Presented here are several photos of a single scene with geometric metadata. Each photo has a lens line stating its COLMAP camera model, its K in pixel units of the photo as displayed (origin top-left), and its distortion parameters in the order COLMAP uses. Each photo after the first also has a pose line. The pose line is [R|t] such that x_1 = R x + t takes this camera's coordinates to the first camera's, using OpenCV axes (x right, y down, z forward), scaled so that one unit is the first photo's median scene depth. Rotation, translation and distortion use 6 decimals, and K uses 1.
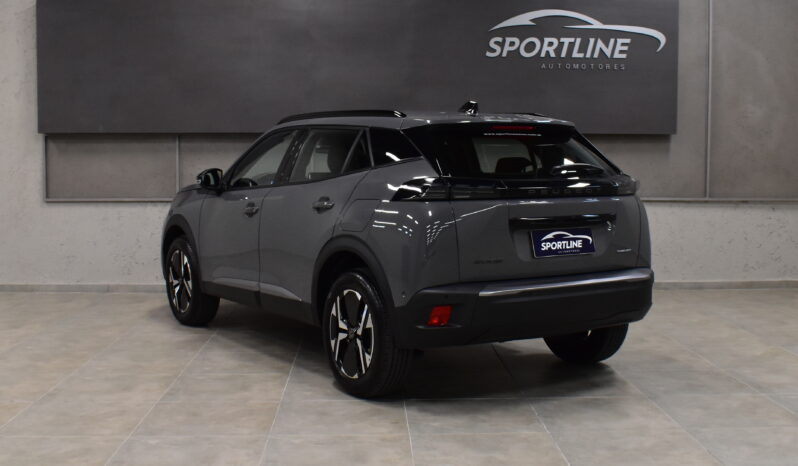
lens RADIAL K [[625.7, 0, 399.0], [0, 625.7, 233.0], [0, 0, 1]] dist [-0.003846, 0.002059]
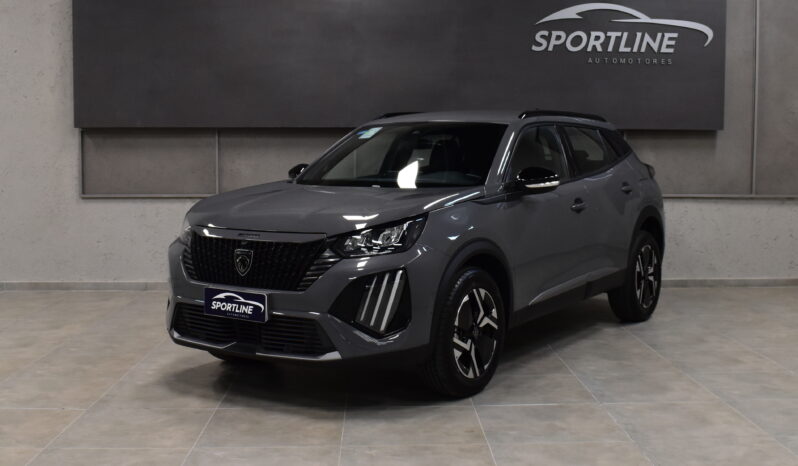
lens RADIAL K [[596.7, 0, 399.0], [0, 596.7, 233.0], [0, 0, 1]] dist [-0.002368, -0.001145]
pose [[0.999953, 0.000263, 0.009708, -0.078677], [-0.000352, 0.999958, 0.009190, -0.003924], [-0.009705, -0.009193, 0.999911, 0.061719]]
